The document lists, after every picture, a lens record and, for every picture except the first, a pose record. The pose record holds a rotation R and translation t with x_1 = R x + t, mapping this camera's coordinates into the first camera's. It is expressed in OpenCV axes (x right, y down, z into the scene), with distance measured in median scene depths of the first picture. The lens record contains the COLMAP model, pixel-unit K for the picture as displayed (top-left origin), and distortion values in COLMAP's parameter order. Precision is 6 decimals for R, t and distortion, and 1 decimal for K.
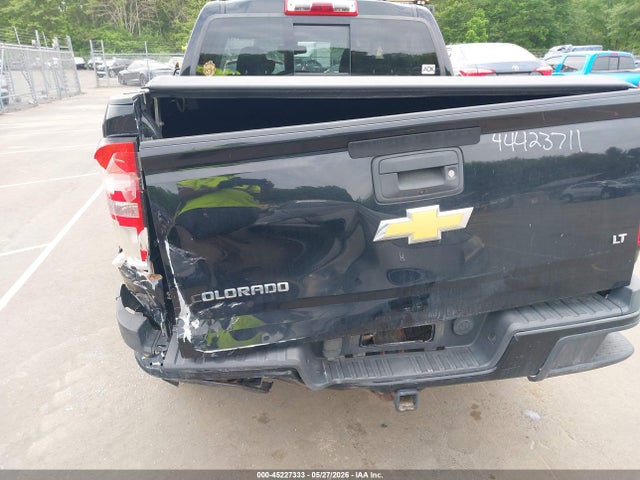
lens RADIAL K [[497.1, 0, 323.2], [0, 497.1, 245.9], [0, 0, 1]] dist [0.011799, -0.002763]
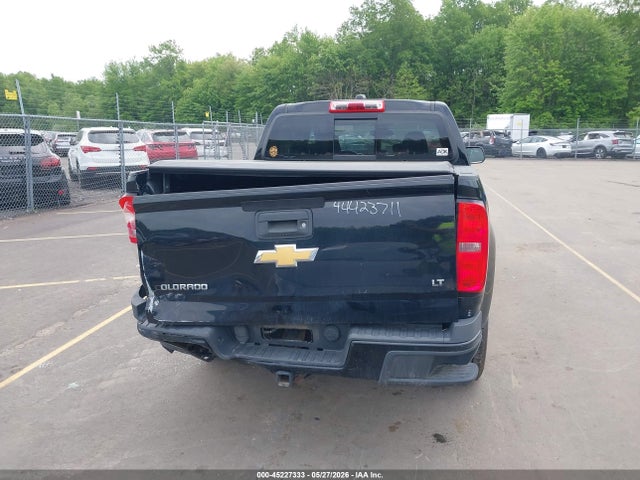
lens RADIAL K [[483.2, 0, 331.3], [0, 483.2, 240.9], [0, 0, 1]] dist [0.129240, -0.204981]
pose [[0.930688, 0.074421, -0.358163, 0.812758], [-0.122195, 0.986095, -0.112628, 0.059379], [0.344801, 0.148588, 0.926841, -0.340059]]
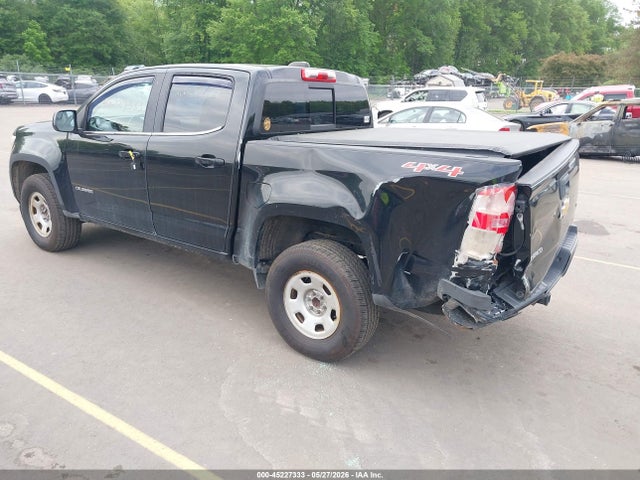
lens RADIAL K [[491.4, 0, 321.3], [0, 491.4, 242.0], [0, 0, 1]] dist [0.004556, -0.001089]
pose [[0.712957, -0.189524, 0.675110, -1.836030], [0.211554, 0.976056, 0.050595, -0.208748], [-0.668534, 0.106750, 0.735980, 0.150832]]
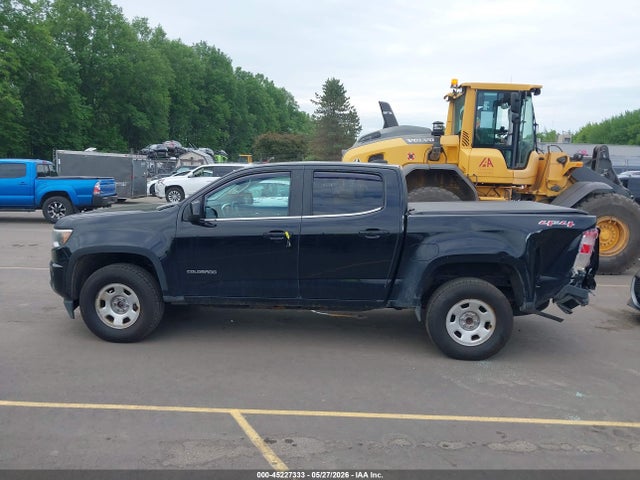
lens RADIAL K [[491.4, 0, 321.3], [0, 491.4, 242.0], [0, 0, 1]] dist [0.004556, -0.001089]
pose [[0.235423, -0.138599, 0.961960, -3.570376], [0.310478, 0.948641, 0.060696, -0.787096], [-0.920967, 0.284378, 0.266363, 1.602953]]
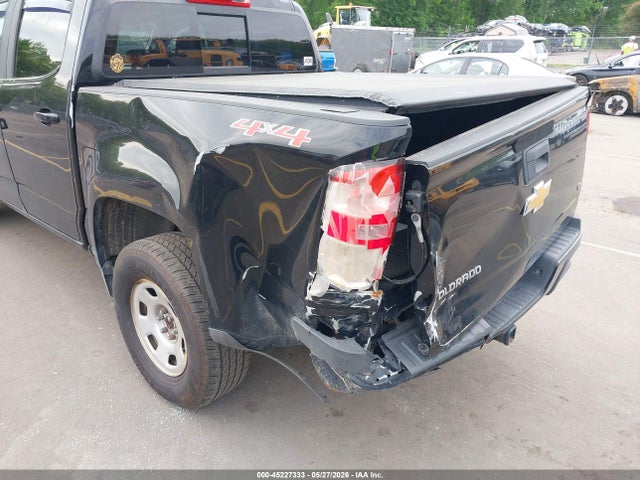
lens RADIAL K [[497.1, 0, 323.2], [0, 497.1, 245.9], [0, 0, 1]] dist [0.011799, -0.002763]
pose [[0.782978, -0.221135, 0.581416, -0.957939], [0.193110, 0.974908, 0.110740, -0.158677], [-0.591315, 0.025570, 0.806035, 0.254584]]
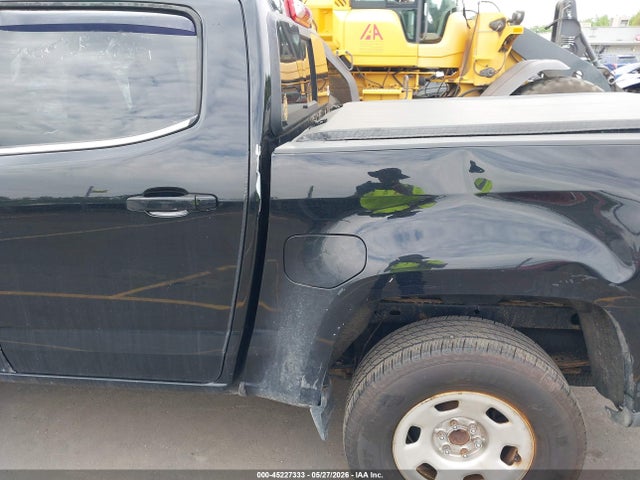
lens RADIAL K [[491.4, 0, 321.3], [0, 491.4, 242.0], [0, 0, 1]] dist [0.004556, -0.001089]
pose [[0.269840, -0.300786, 0.914721, -1.464904], [0.326792, 0.922185, 0.206837, -0.591478], [-0.905756, 0.243111, 0.347137, 1.499242]]
